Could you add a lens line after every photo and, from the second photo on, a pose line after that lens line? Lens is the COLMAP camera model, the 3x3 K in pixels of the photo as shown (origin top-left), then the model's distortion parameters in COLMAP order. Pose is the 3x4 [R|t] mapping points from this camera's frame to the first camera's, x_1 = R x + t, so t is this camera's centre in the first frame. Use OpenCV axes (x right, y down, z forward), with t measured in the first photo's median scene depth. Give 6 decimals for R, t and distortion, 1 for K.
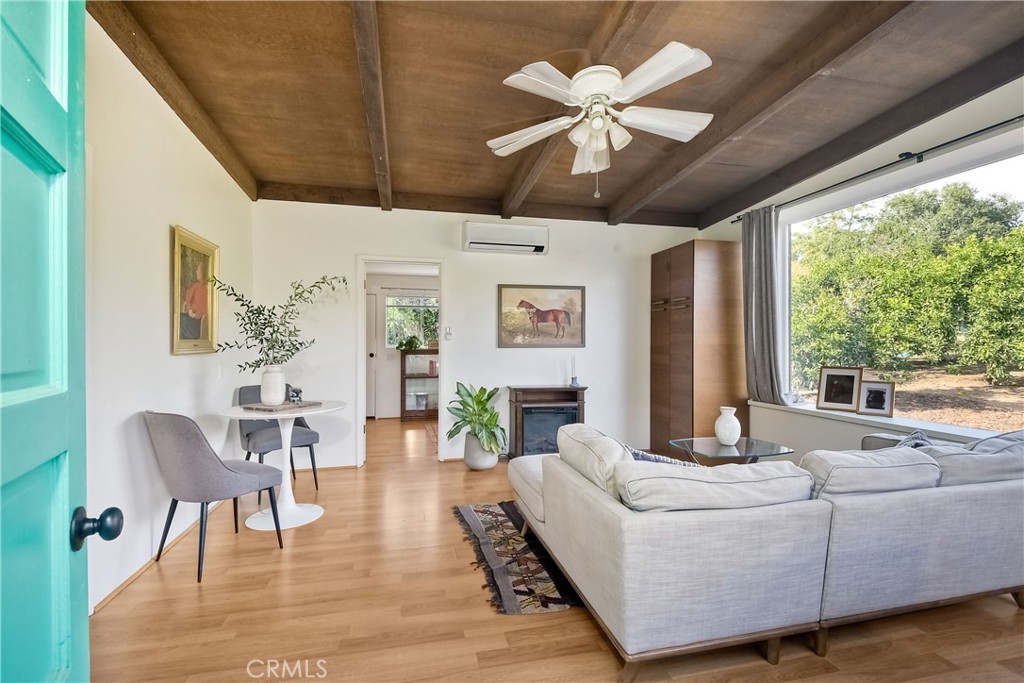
lens RADIAL K [[464.8, 0, 519.8], [0, 464.8, 342.6], [0, 0, 1]] dist [0.000718, -0.000532]
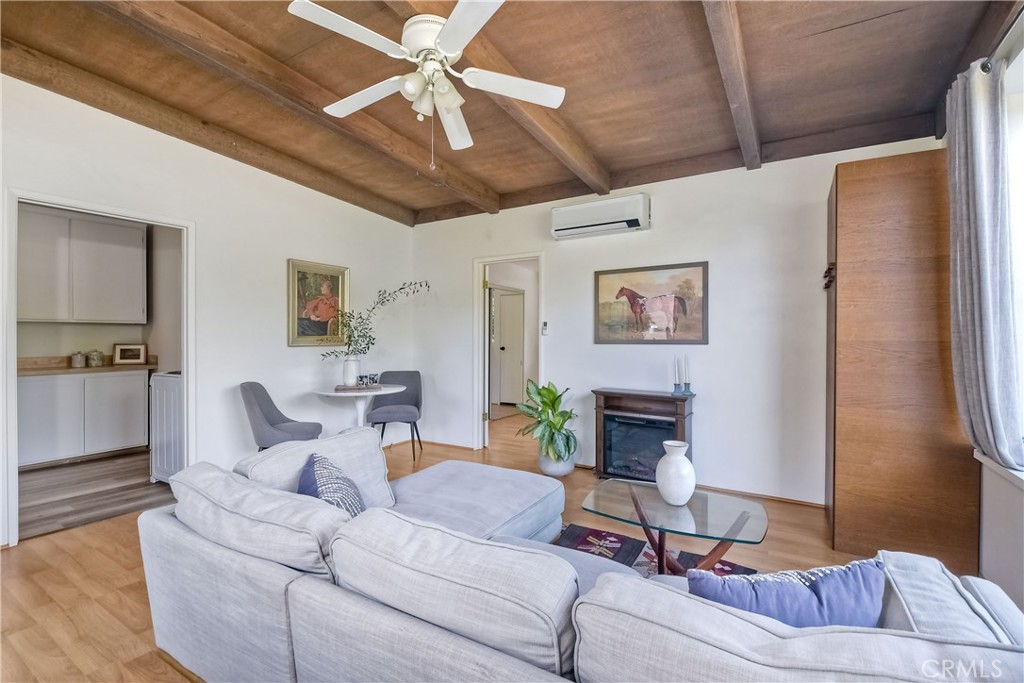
lens RADIAL K [[466.0, 0, 511.9], [0, 466.0, 336.6], [0, 0, 1]] dist [-0.001080, -0.000661]
pose [[0.699771, -0.004381, -0.714354, 0.482219], [0.000405, 0.999983, -0.005736, 0.002442], [0.714367, 0.003725, 0.699761, 0.277394]]
